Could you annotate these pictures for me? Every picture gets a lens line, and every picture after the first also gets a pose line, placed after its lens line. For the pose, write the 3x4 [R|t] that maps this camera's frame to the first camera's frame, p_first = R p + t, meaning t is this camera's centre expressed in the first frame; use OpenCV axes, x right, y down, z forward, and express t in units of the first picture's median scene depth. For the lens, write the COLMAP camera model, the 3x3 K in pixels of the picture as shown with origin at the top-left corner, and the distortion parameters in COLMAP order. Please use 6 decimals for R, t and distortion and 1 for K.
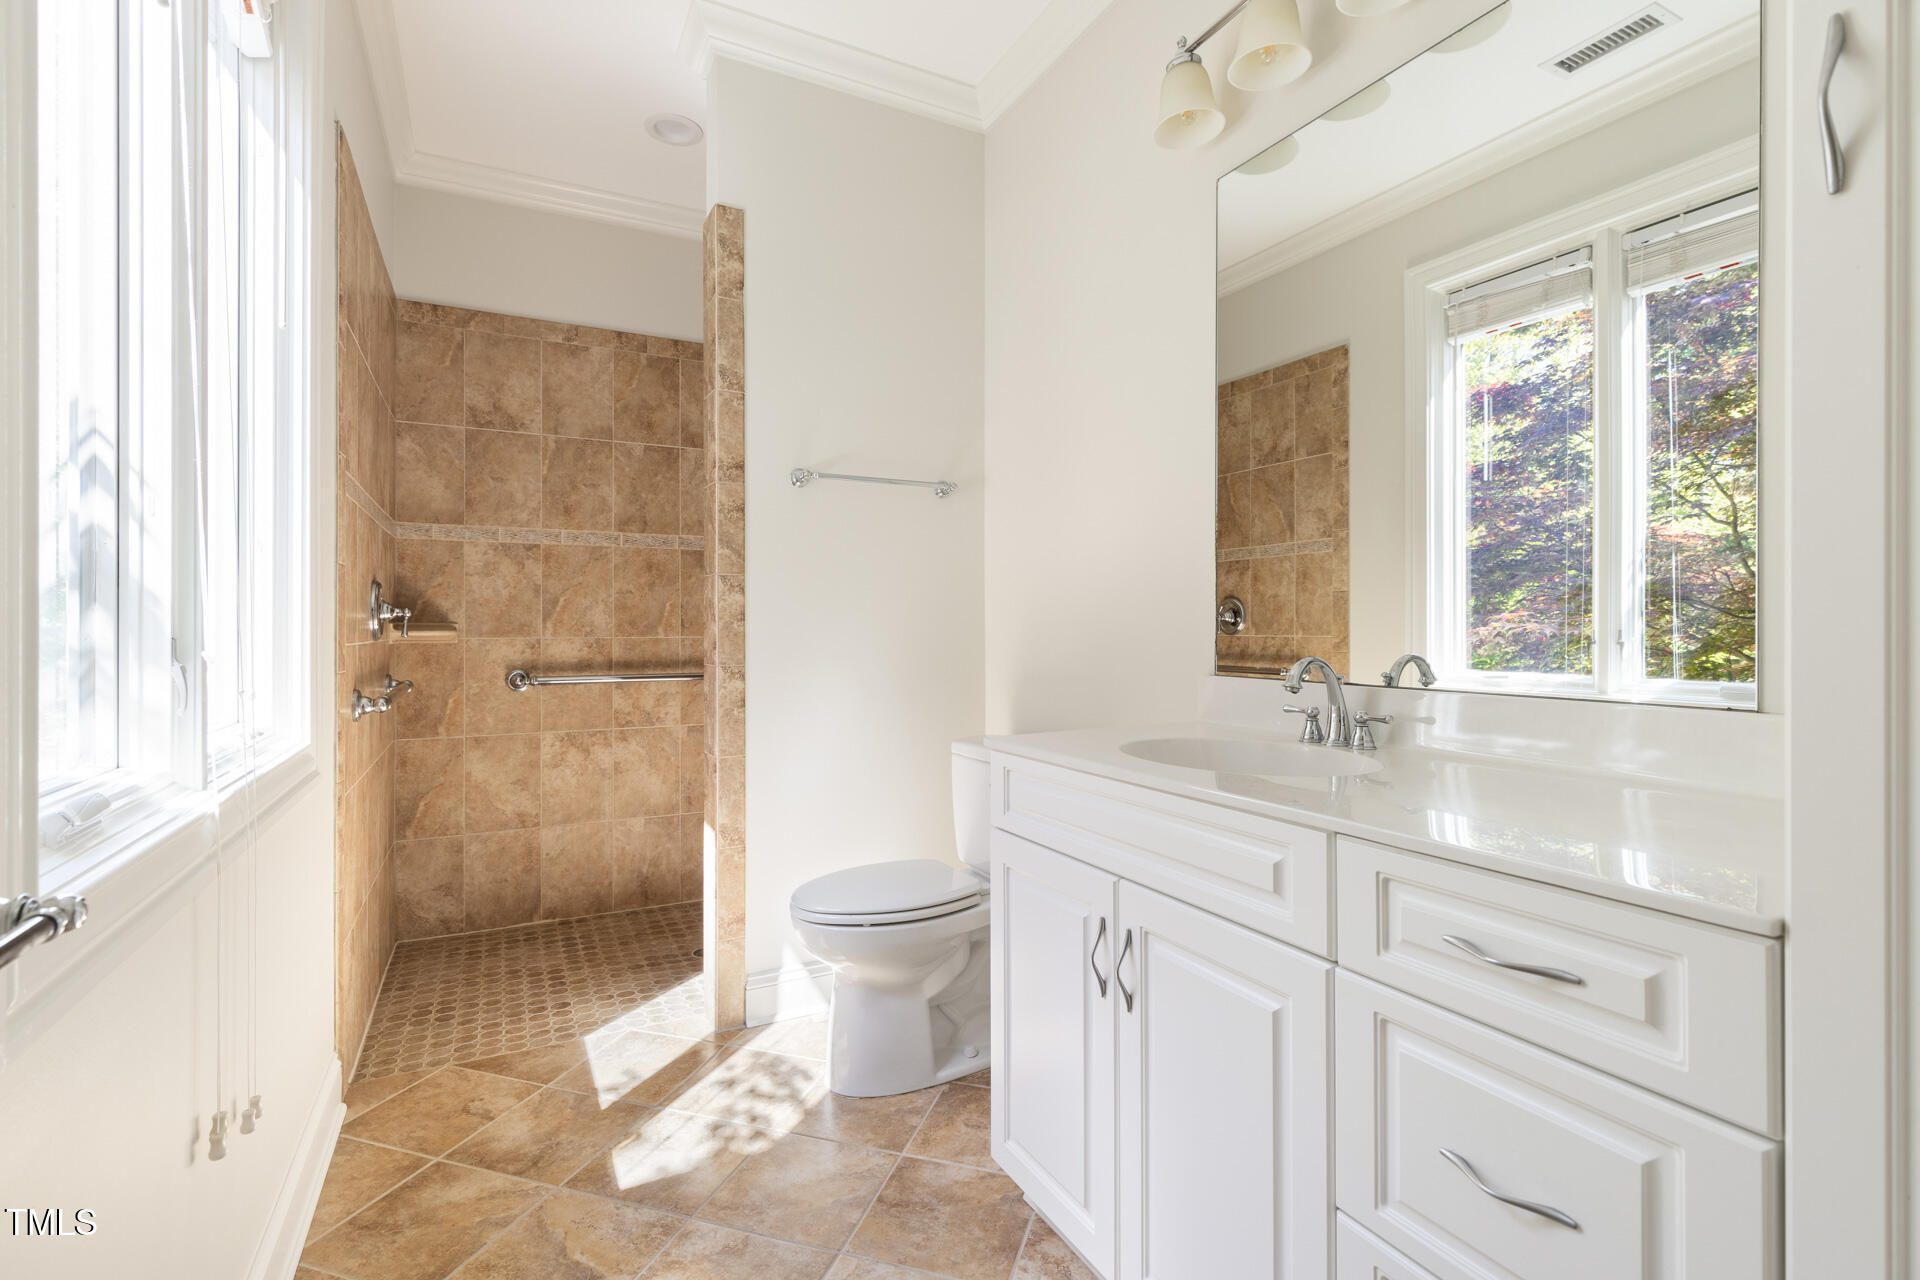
lens RADIAL K [[875.6, 0, 965.1], [0, 875.6, 628.5], [0, 0, 1]] dist [0.003095, -0.000062]
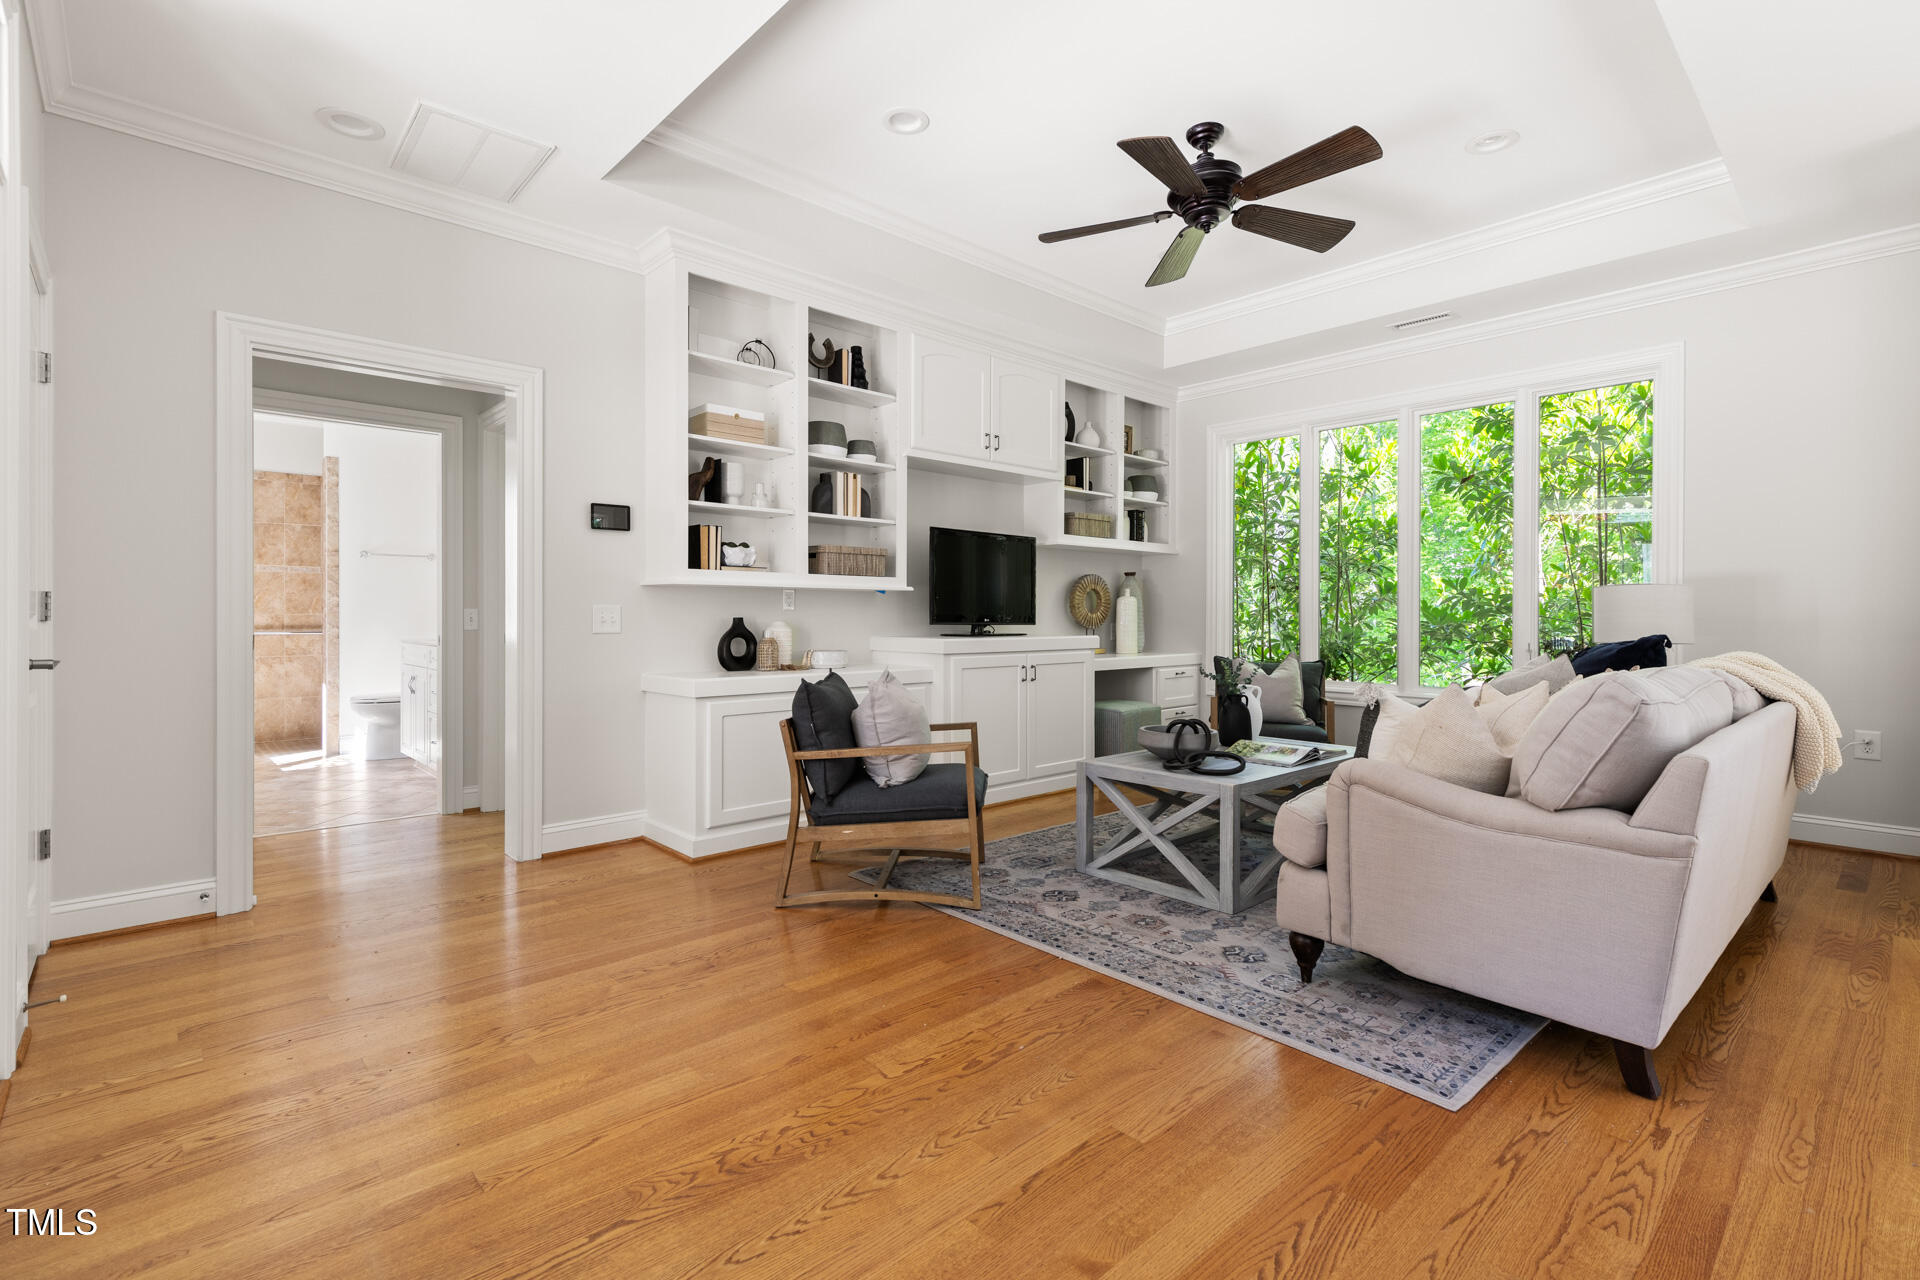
lens RADIAL K [[875.6, 0, 956.0], [0, 875.6, 624.5], [0, 0, 1]] dist [0.003095, -0.000062]
pose [[0.966385, 0.002699, 0.257085, 0.656050], [-0.005353, 0.999939, 0.009625, 0.005934], [-0.257044, -0.010677, 0.966341, -1.550184]]
